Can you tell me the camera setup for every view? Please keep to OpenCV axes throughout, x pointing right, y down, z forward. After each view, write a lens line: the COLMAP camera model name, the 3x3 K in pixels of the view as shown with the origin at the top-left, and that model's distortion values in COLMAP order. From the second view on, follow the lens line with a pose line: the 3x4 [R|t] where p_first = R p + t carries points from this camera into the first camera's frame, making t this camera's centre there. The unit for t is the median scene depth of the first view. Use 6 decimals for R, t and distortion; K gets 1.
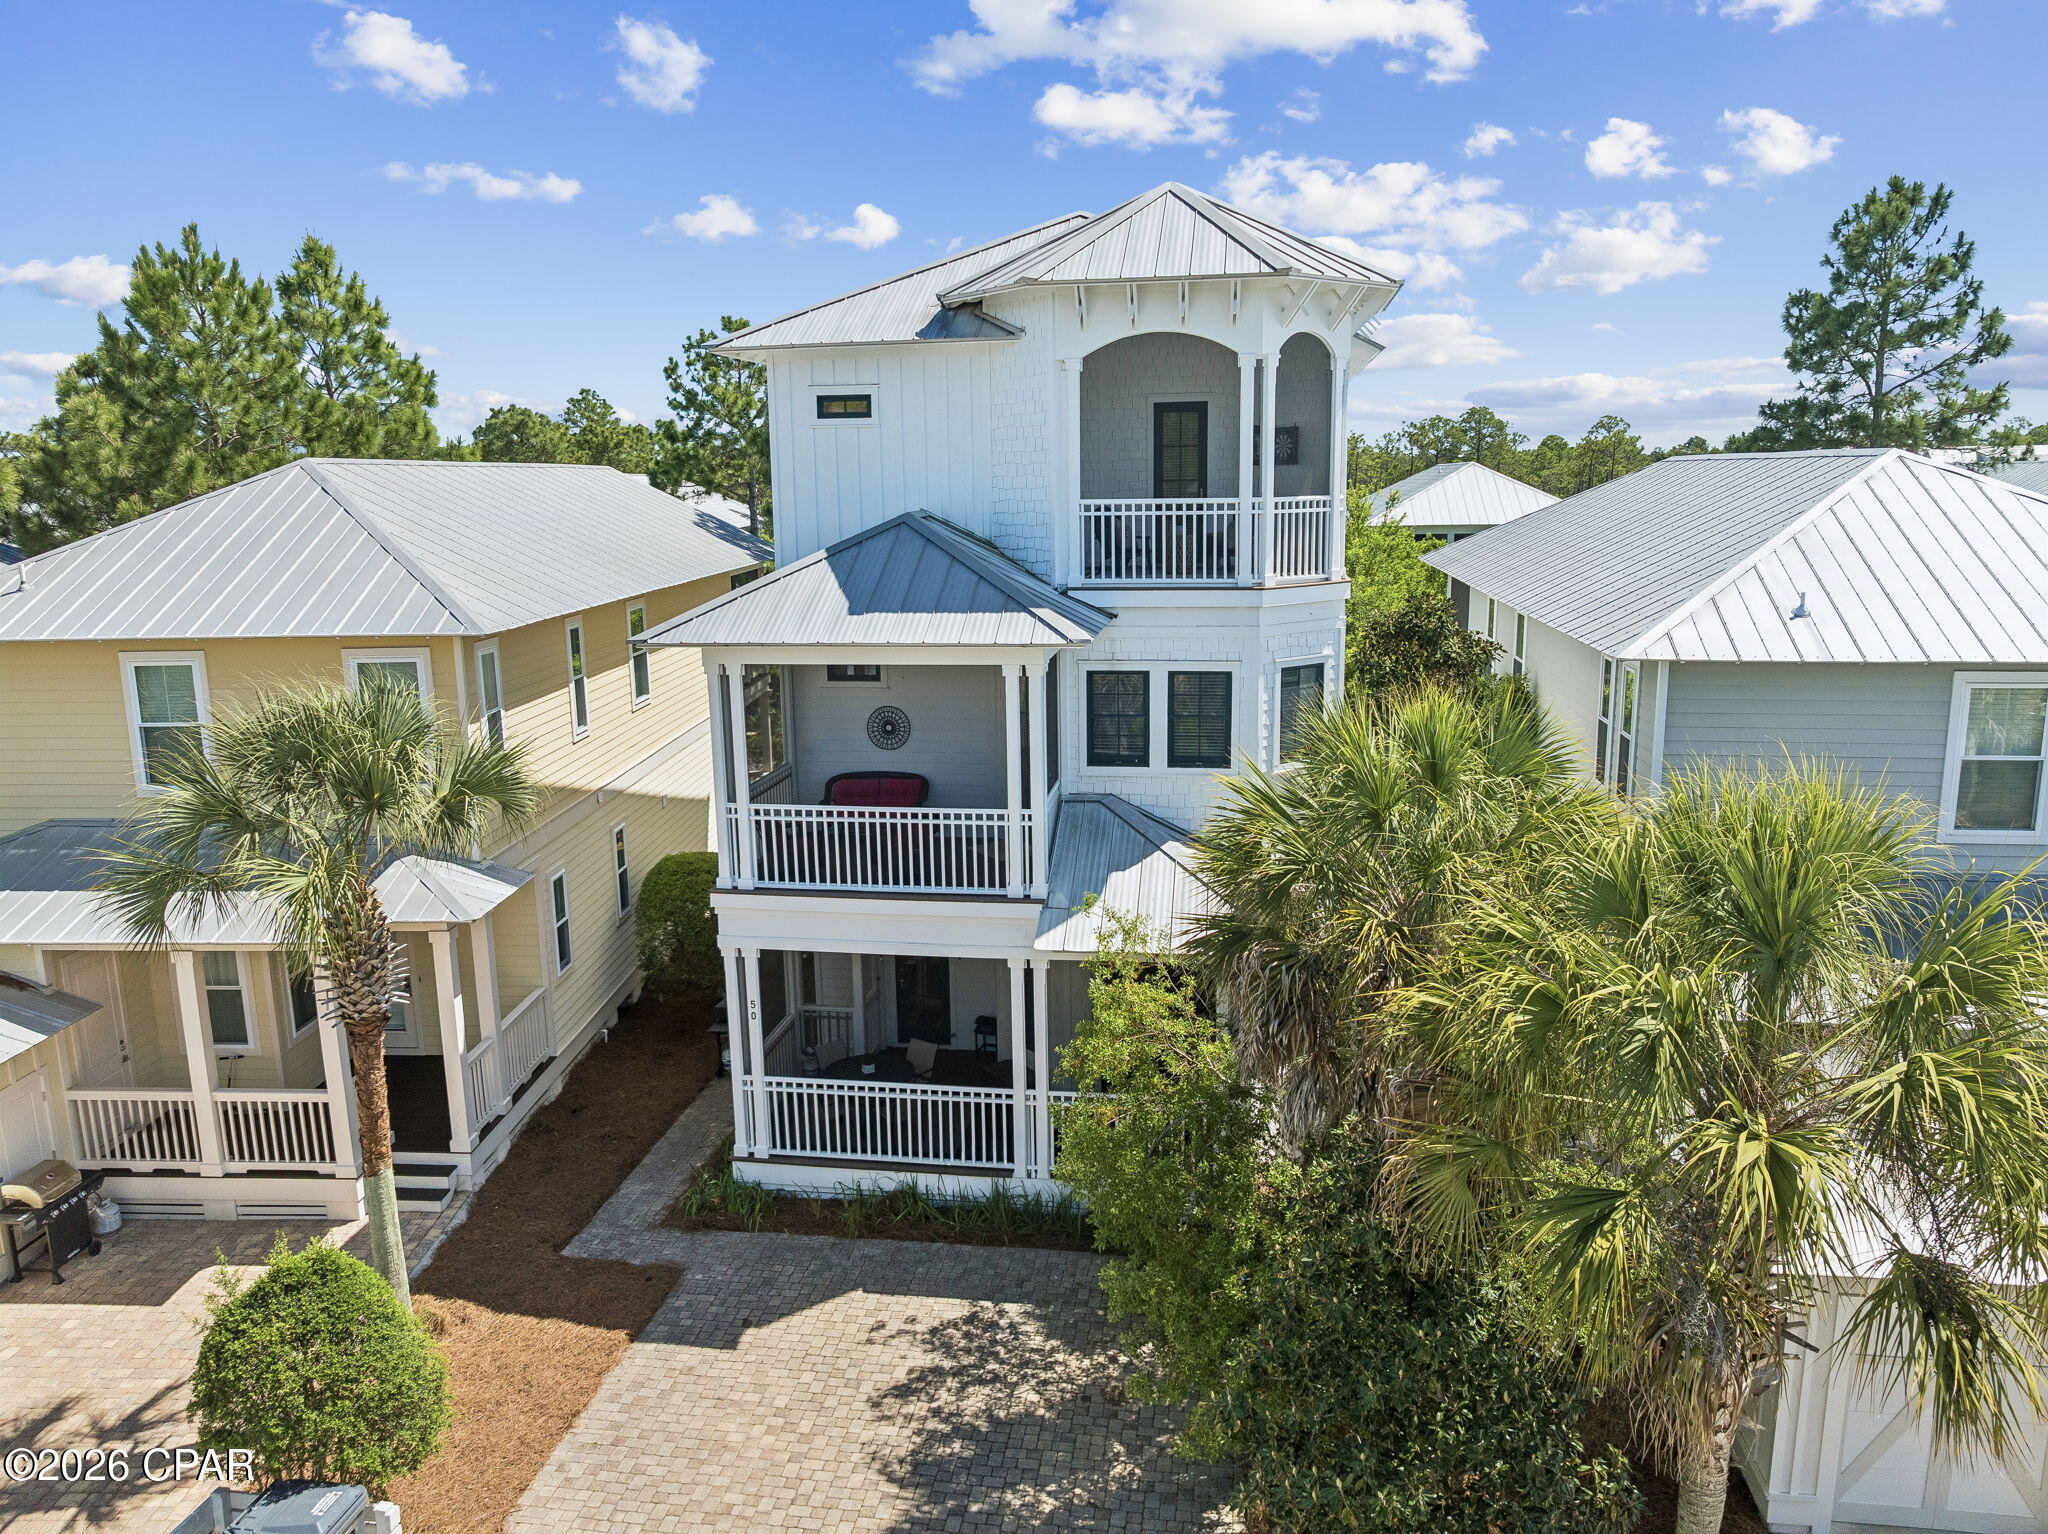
lens RADIAL K [[1442.0, 0, 1021.2], [0, 1442.0, 768.9], [0, 0, 1]] dist [-0.039287, 0.010823]
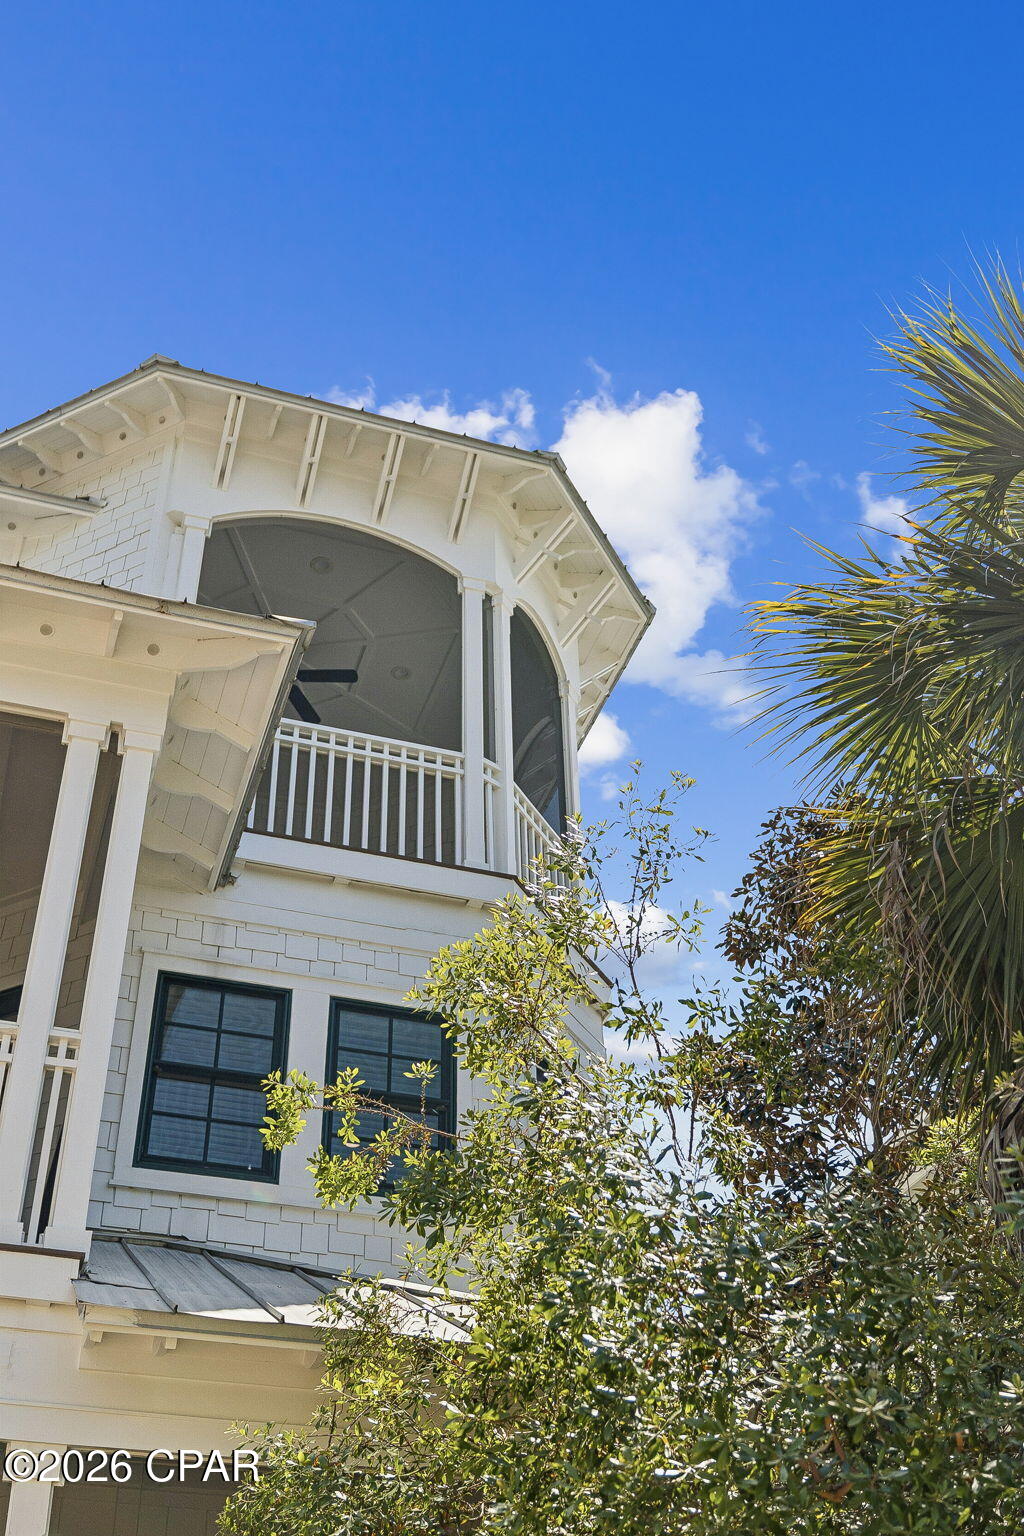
lens RADIAL K [[1624.3, 0, 512.0], [0, 1624.3, 768.0], [0, 0, 1]] dist [-0.026847, -0.015863]
pose [[0.887723, 0.282064, 0.363853, -0.062402], [0.097464, 0.657276, -0.747322, 0.293208], [-0.449944, 0.698877, 0.555987, 0.627715]]
